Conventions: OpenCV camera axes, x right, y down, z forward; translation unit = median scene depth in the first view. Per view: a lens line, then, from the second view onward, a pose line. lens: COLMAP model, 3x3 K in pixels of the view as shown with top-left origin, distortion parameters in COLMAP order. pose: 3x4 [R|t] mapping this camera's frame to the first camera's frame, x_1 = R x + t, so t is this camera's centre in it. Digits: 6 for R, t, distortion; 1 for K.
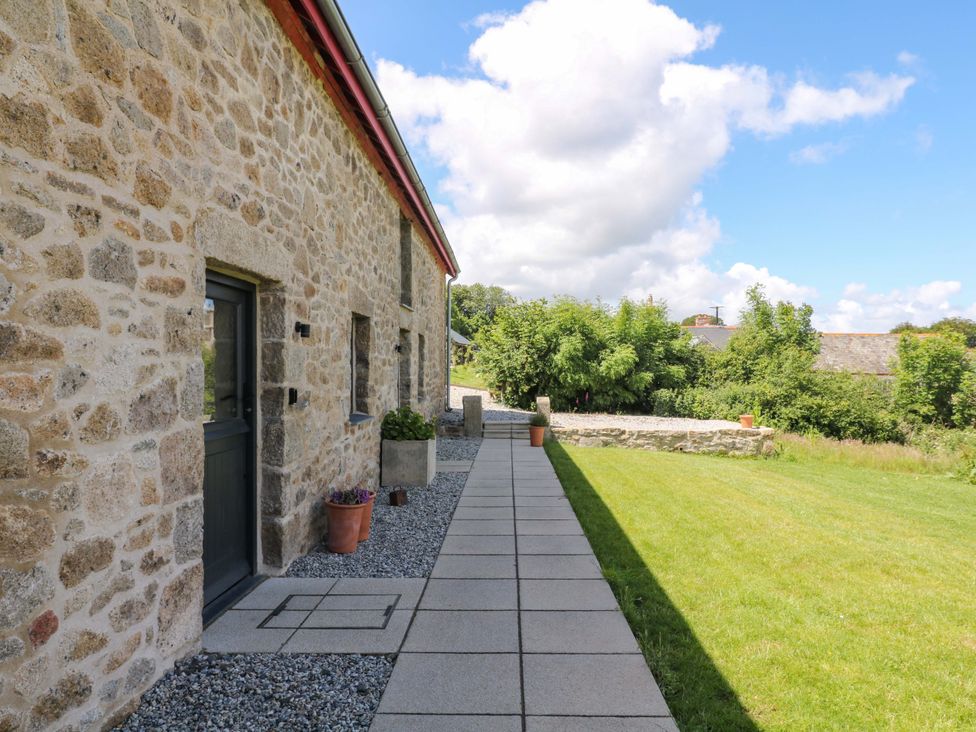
lens RADIAL K [[667.1, 0, 488.0], [0, 667.1, 366.0], [0, 0, 1]] dist [0.002305, -0.001900]
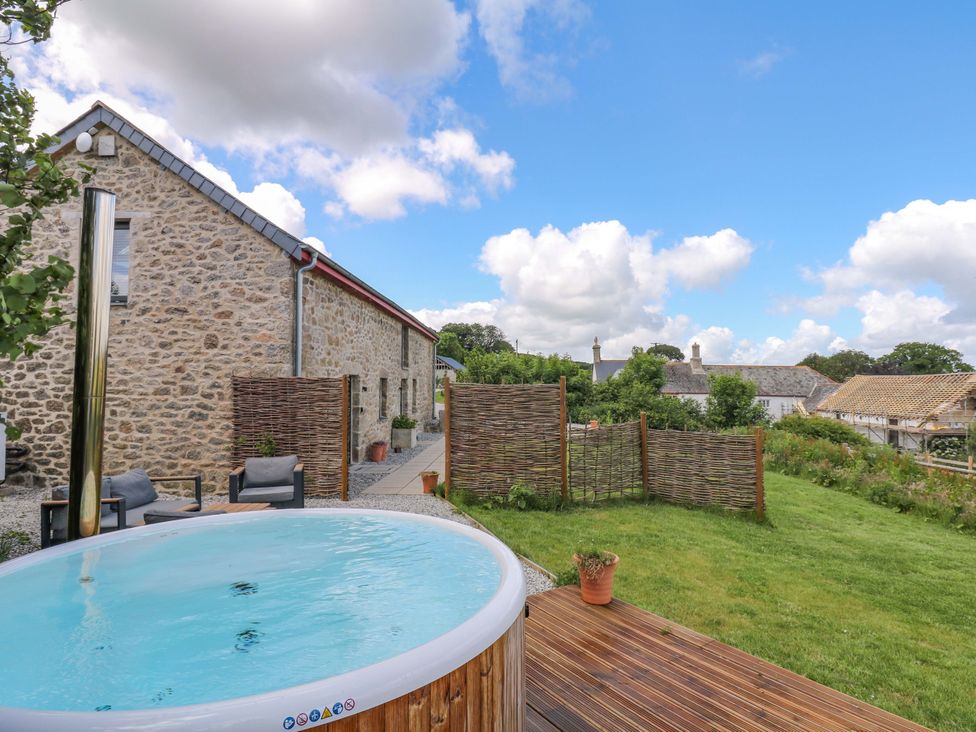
lens RADIAL K [[585.8, 0, 488.0], [0, 585.8, 366.0], [0, 0, 1]] dist [0.006200, -0.012623]
pose [[0.999857, 0.002318, -0.016780, 0.272681], [-0.002832, 0.999524, -0.030723, -0.060800], [0.016701, 0.030766, 0.999387, -1.367652]]
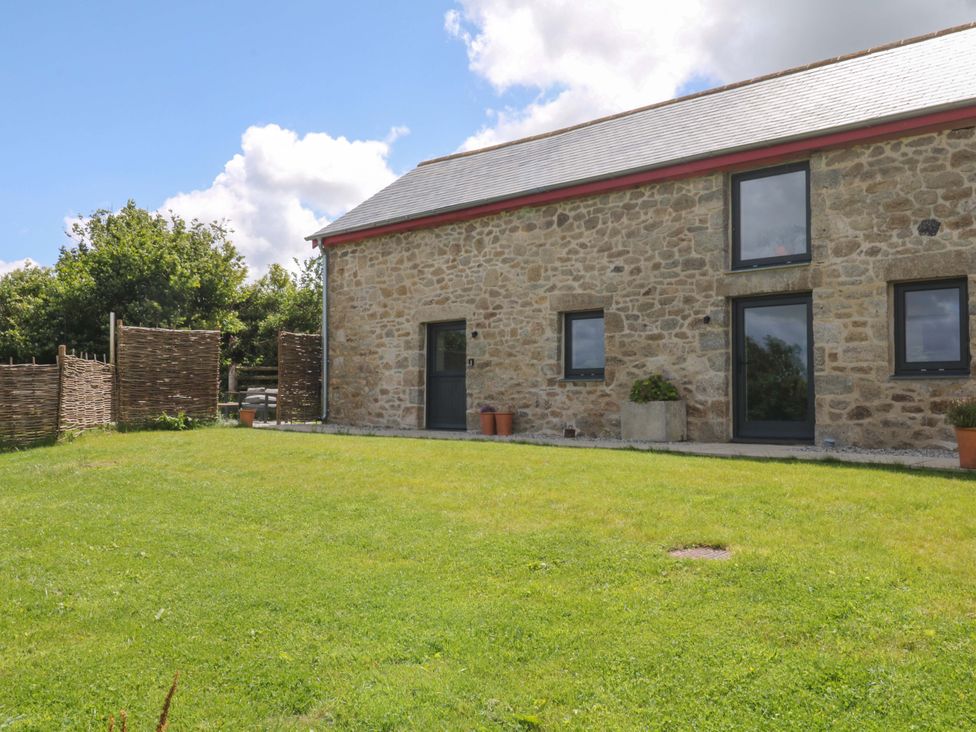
lens RADIAL K [[783.3, 0, 488.0], [0, 783.3, 366.0], [0, 0, 1]] dist [0.002474, -0.007219]
pose [[-0.627445, -0.024523, -0.778275, 1.436728], [0.005842, 0.999328, -0.036198, 0.123142], [0.778639, -0.027259, -0.626880, 2.146348]]
